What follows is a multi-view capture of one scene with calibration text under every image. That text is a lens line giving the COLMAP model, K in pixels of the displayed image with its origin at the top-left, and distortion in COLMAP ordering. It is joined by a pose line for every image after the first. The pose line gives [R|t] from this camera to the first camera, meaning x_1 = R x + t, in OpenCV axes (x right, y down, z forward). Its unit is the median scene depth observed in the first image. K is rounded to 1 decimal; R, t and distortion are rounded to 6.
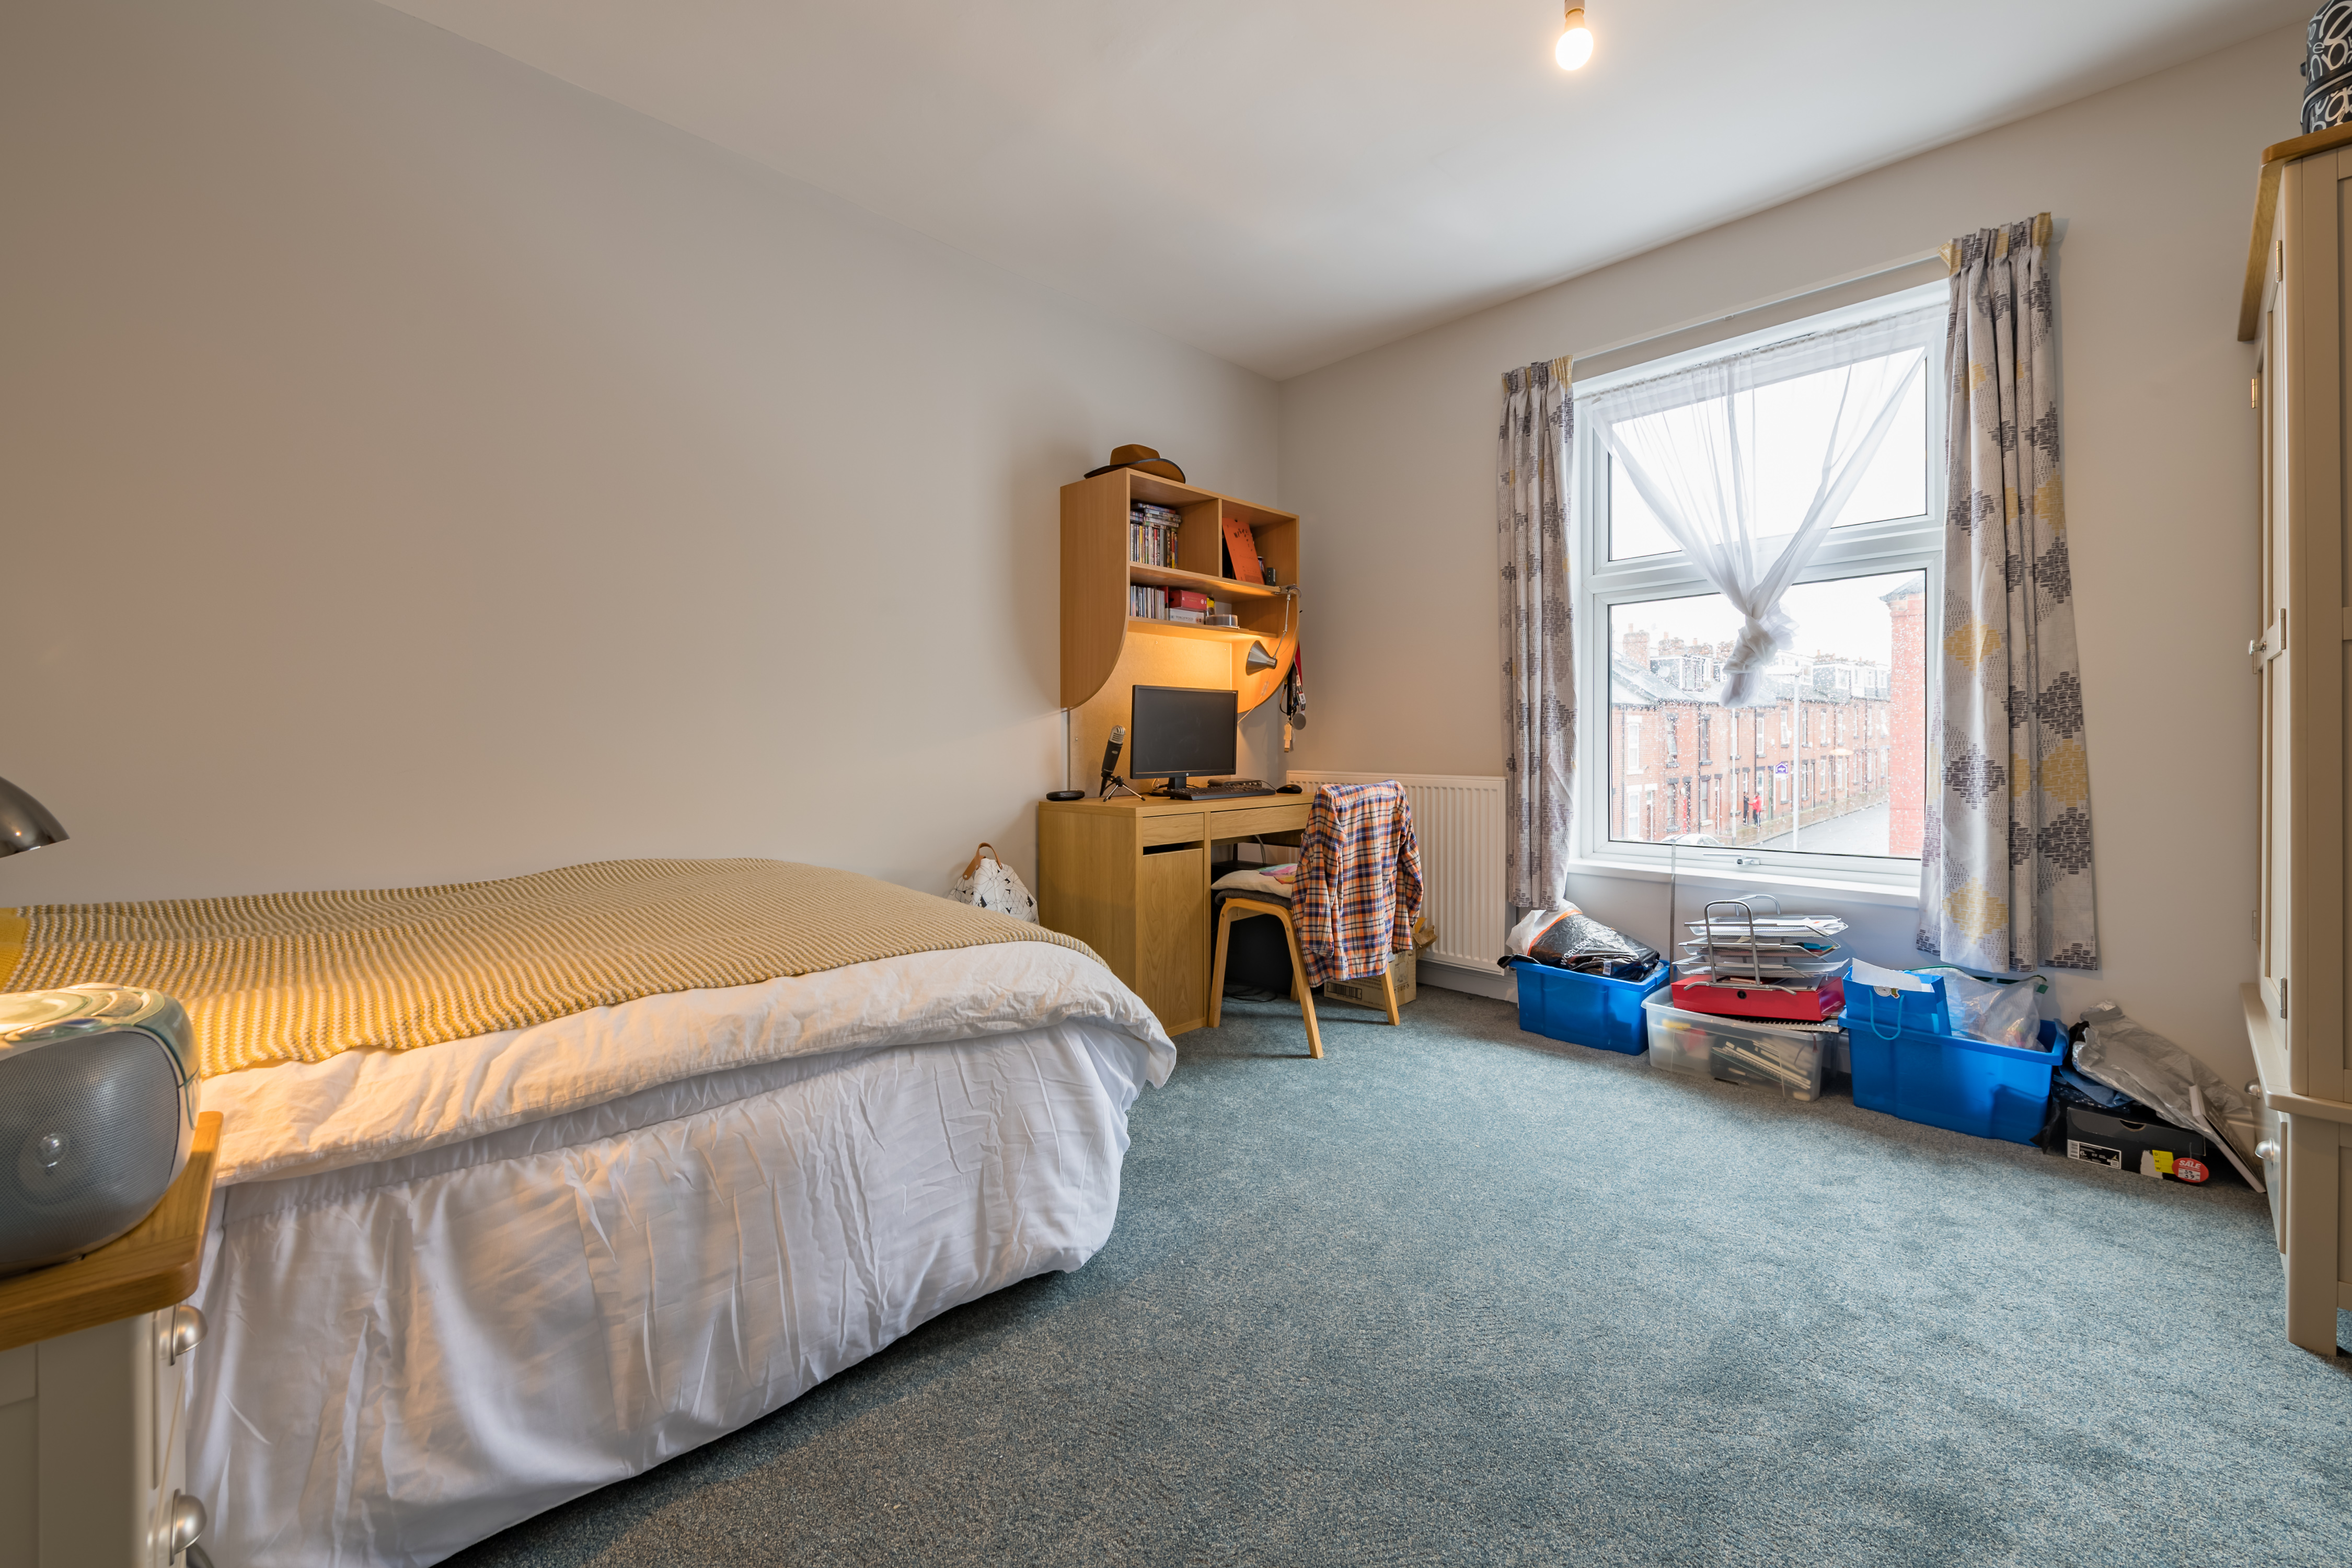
lens RADIAL K [[951.7, 0, 1182.7], [0, 951.7, 758.2], [0, 0, 1]] dist [-0.000198, -0.000128]
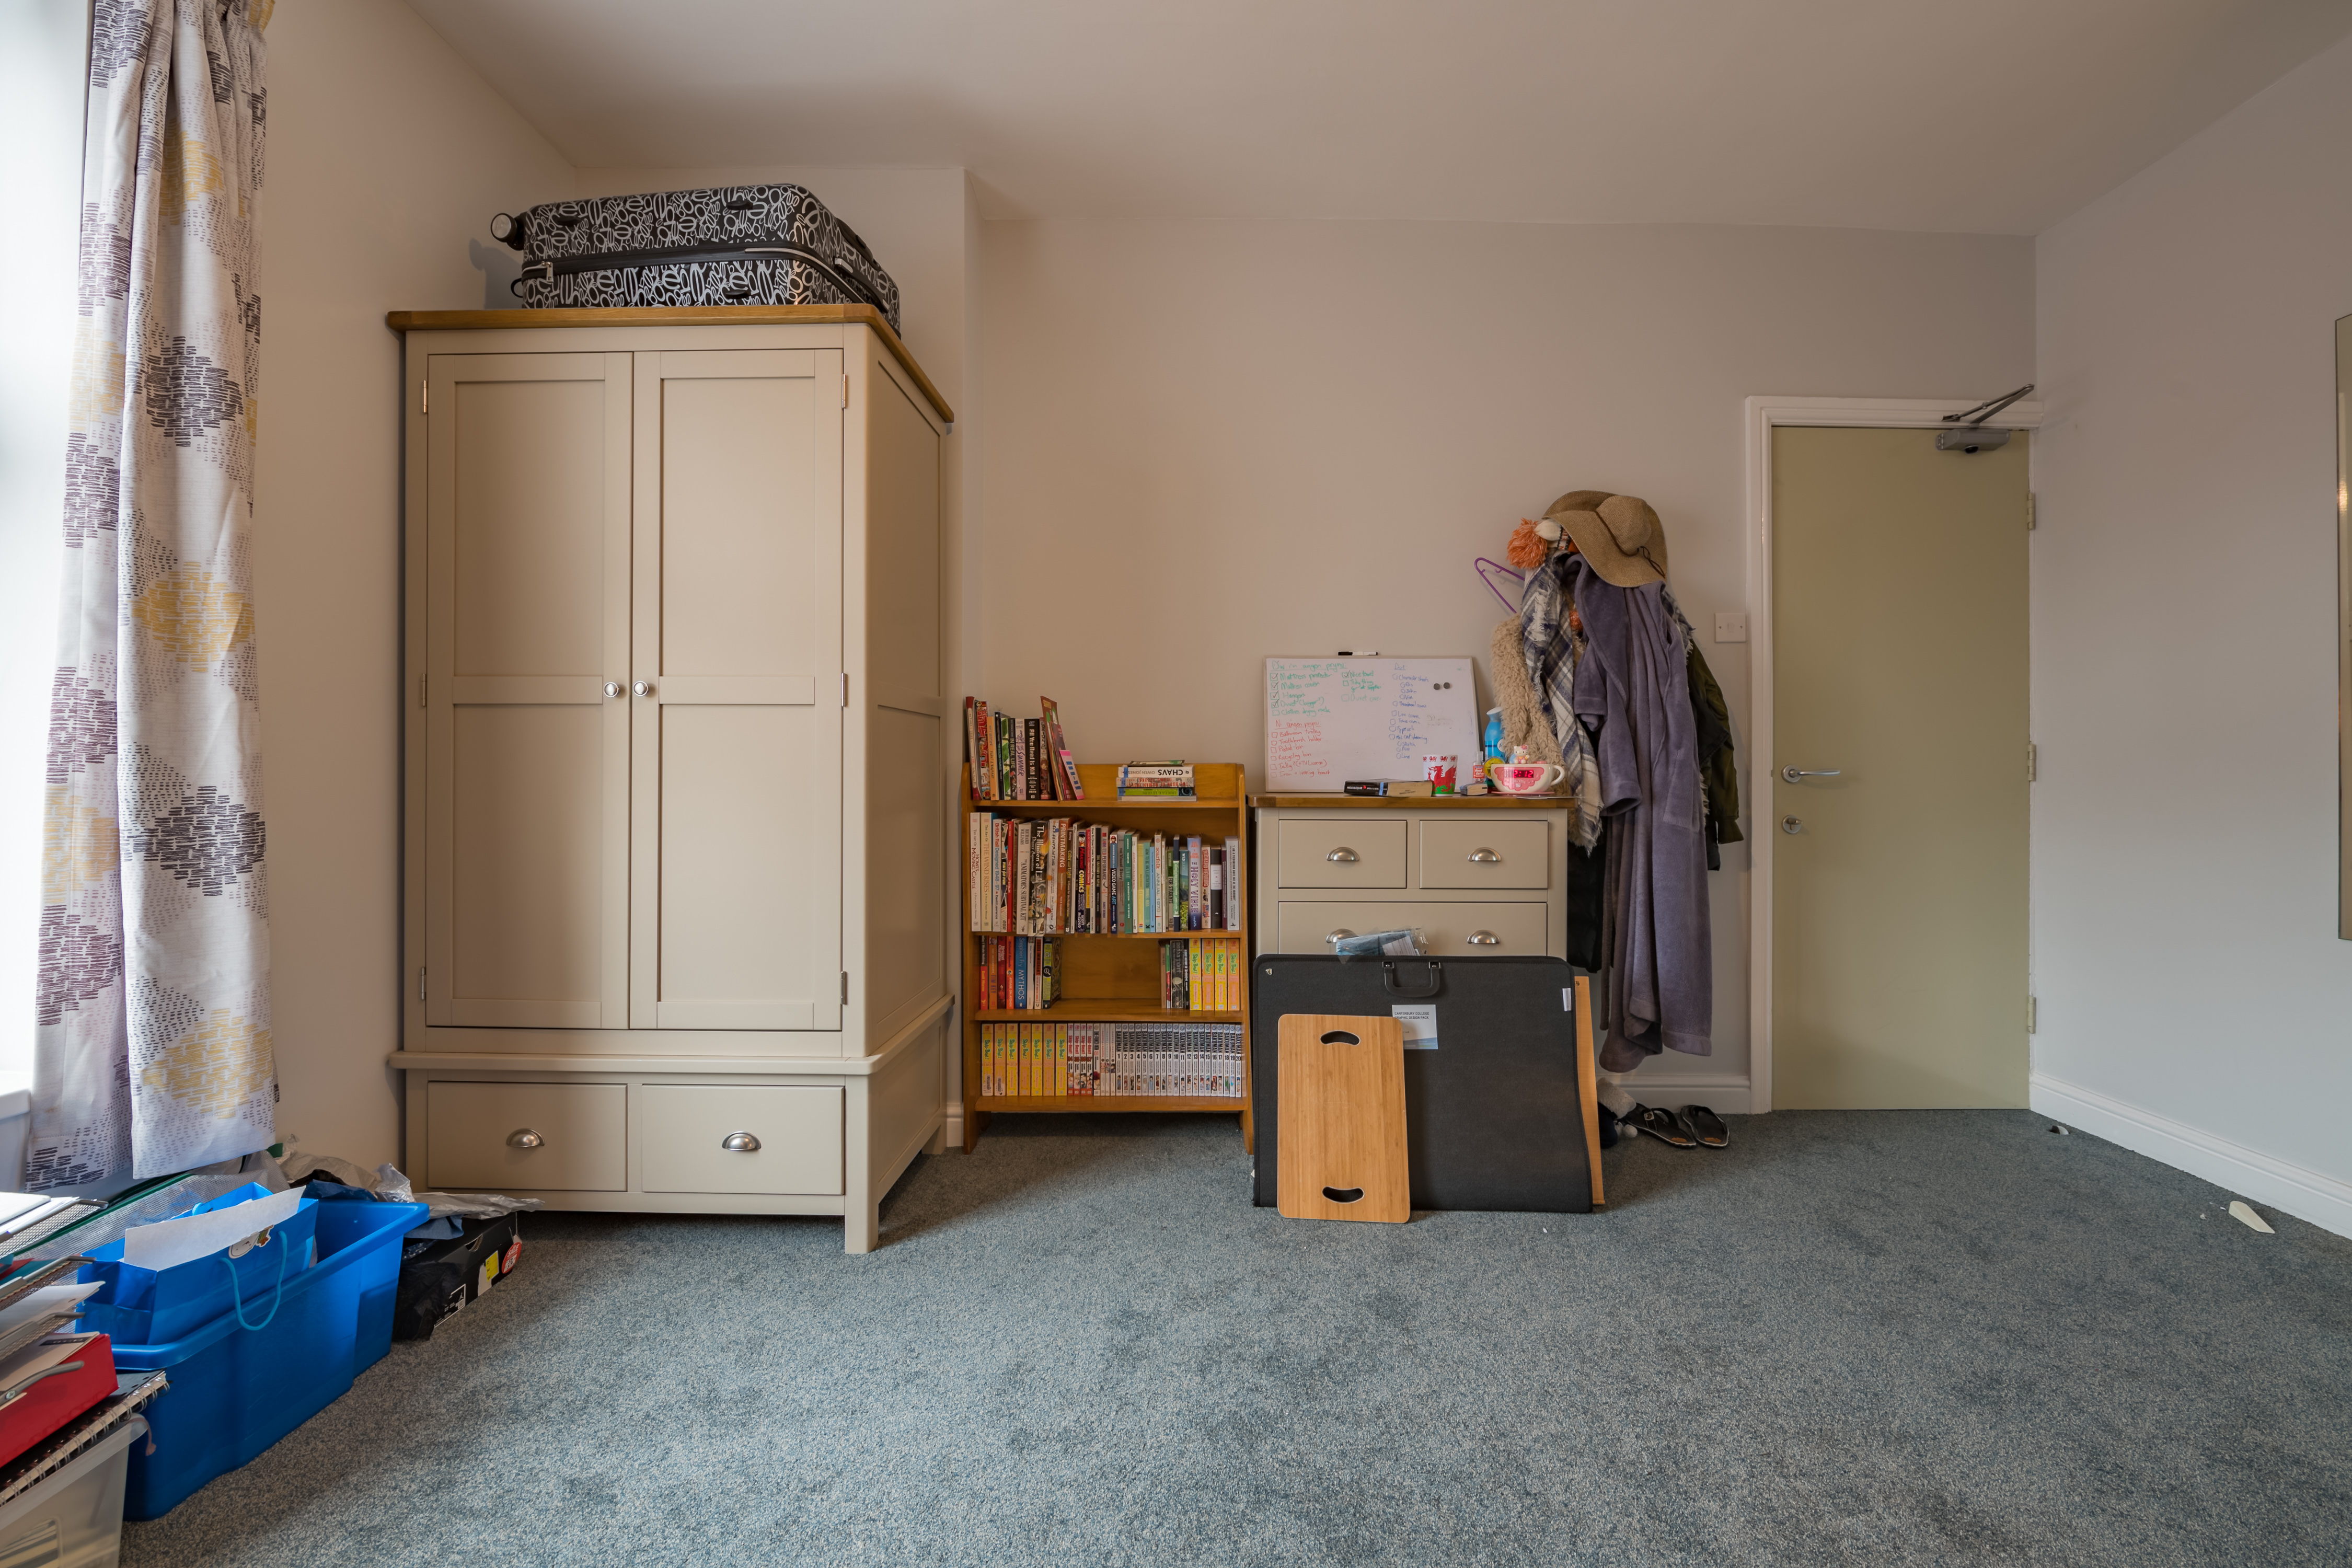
lens RADIAL K [[951.7, 0, 1182.7], [0, 951.7, 758.2], [0, 0, 1]] dist [-0.000198, -0.000128]
pose [[-0.704811, 0.005789, 0.709372, -0.030232], [0.005452, 0.999981, -0.002743, -0.032991], [-0.709374, 0.001934, -0.704829, 1.148800]]
